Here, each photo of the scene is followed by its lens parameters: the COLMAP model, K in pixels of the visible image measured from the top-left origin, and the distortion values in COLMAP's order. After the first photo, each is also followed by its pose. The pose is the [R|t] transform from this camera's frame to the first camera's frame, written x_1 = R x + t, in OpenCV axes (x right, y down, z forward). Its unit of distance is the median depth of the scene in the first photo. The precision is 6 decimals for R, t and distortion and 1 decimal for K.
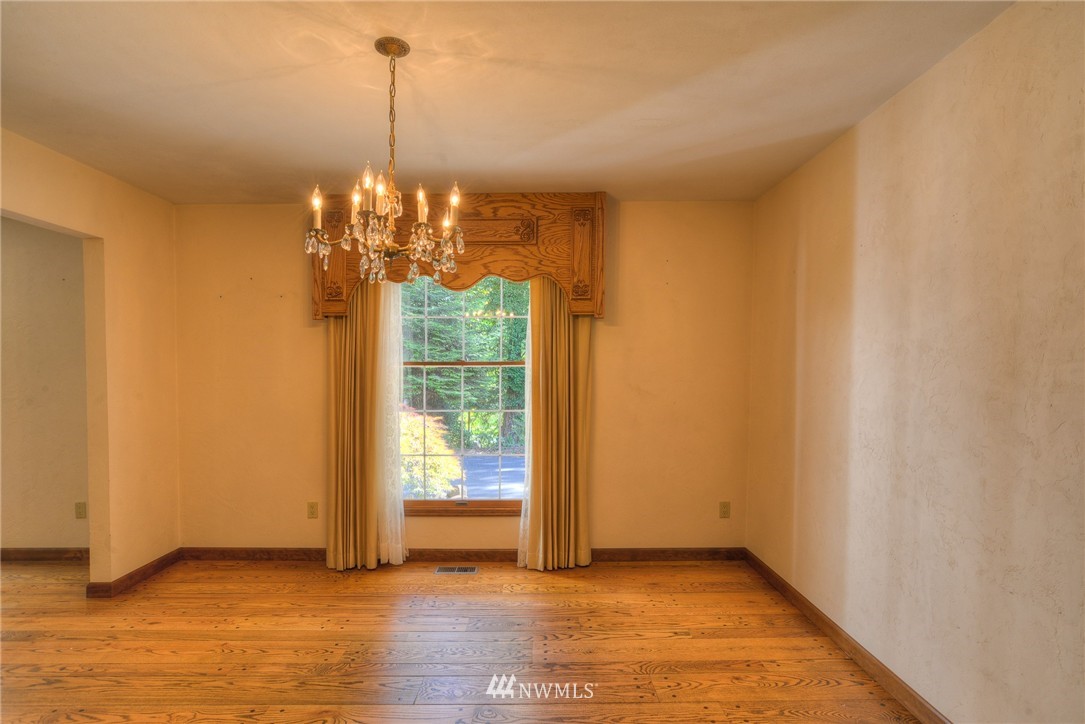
lens RADIAL K [[548.1, 0, 540.9], [0, 548.1, 366.9], [0, 0, 1]] dist [-0.016710, 0.004388]
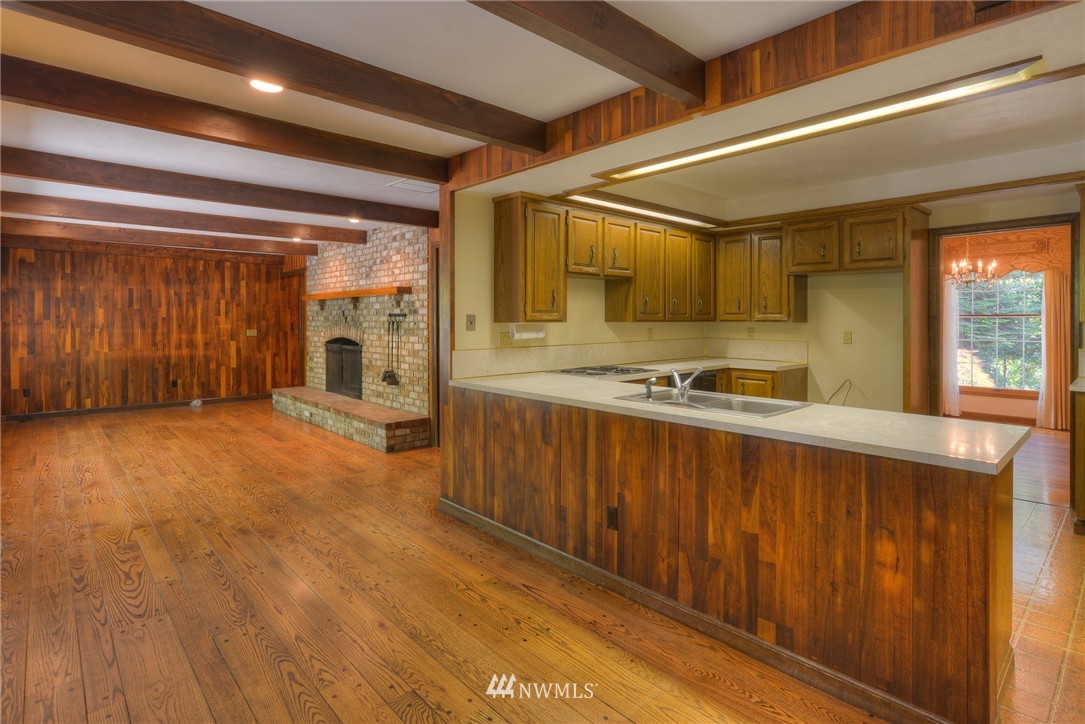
lens RADIAL K [[548.1, 0, 529.1], [0, 548.1, 314.2], [0, 0, 1]] dist [-0.016710, 0.004388]
pose [[0.657807, -0.002318, -0.753183, 0.212626], [0.005372, 0.999984, 0.001615, -0.023938], [0.753167, -0.005109, 0.657810, -1.503005]]
